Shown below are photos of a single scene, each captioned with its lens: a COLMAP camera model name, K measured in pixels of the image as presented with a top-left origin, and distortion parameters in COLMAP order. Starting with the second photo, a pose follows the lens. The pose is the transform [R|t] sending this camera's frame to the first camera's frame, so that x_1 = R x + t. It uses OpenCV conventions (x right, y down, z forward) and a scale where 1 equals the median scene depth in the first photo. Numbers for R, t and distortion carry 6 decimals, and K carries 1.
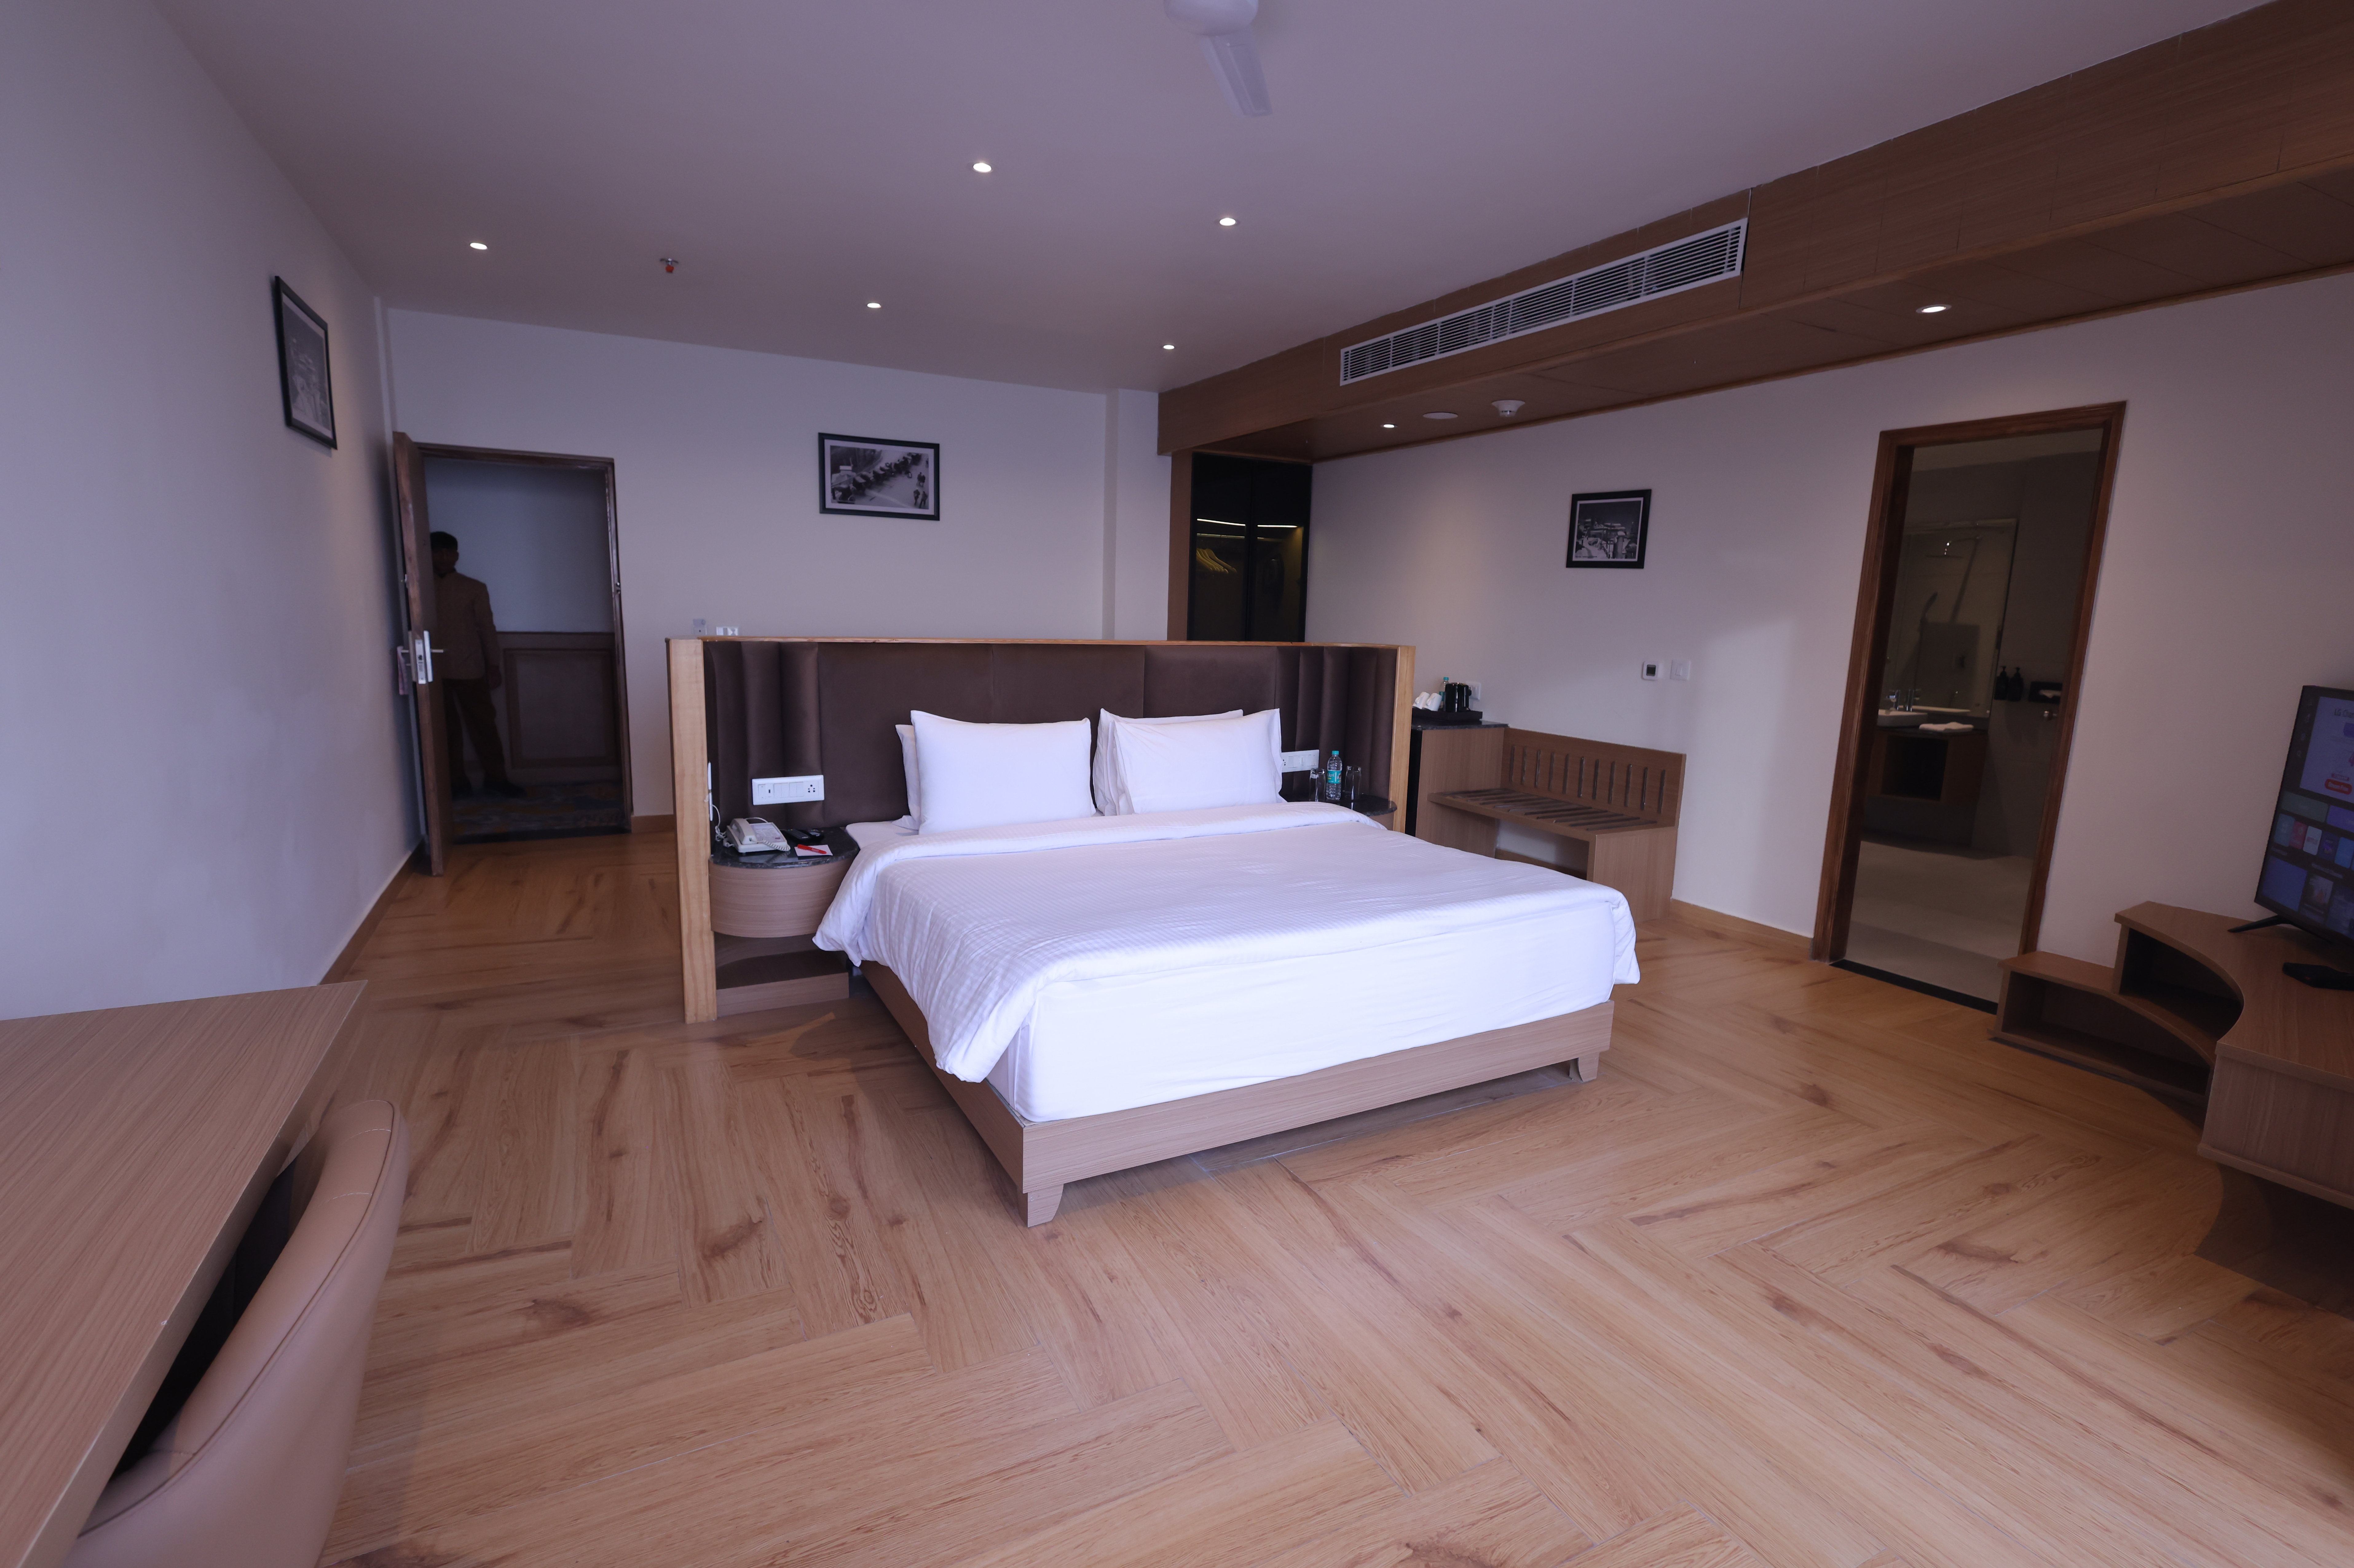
lens RADIAL K [[1085.2, 0, 1186.1], [0, 1085.2, 784.7], [0, 0, 1]] dist [0.003855, 0.001448]
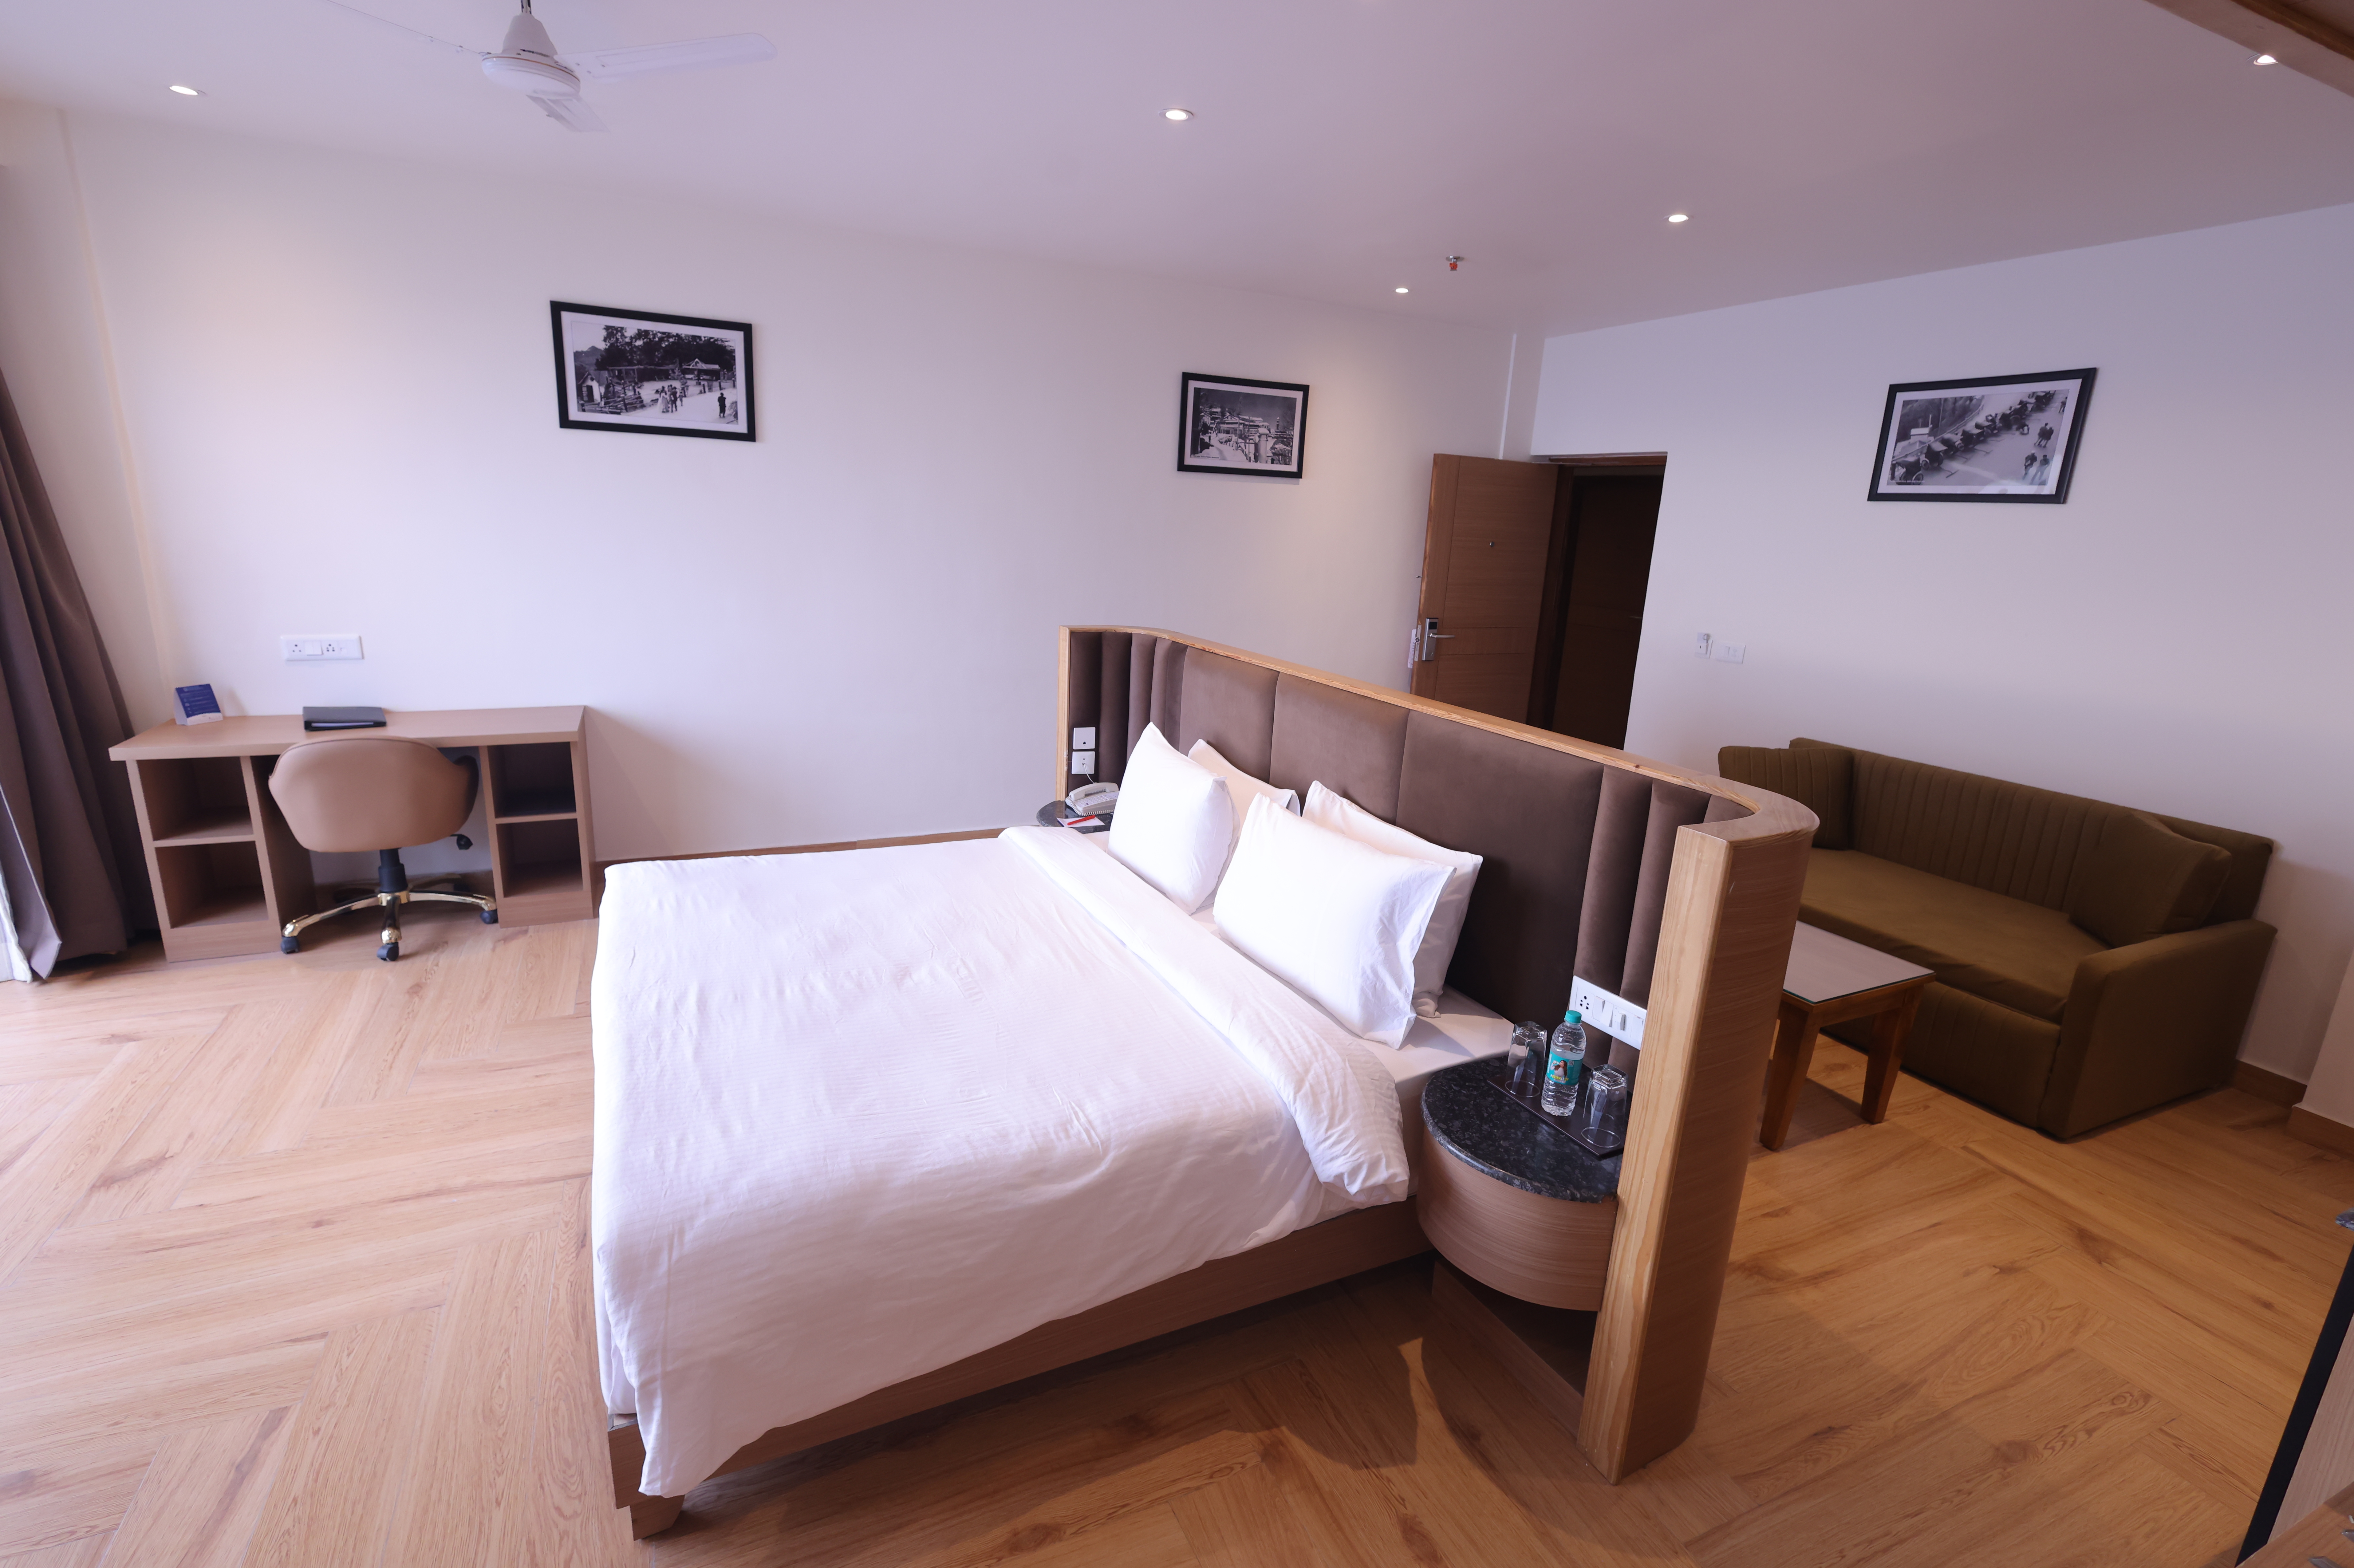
lens RADIAL K [[1085.2, 0, 1181.6], [0, 1085.2, 780.5], [0, 0, 1]] dist [0.003855, 0.001448]
pose [[-0.043810, 0.221074, -0.974273, 0.412859], [-0.208753, 0.951656, 0.225329, -0.142130], [0.976987, 0.213254, 0.004458, 0.597522]]
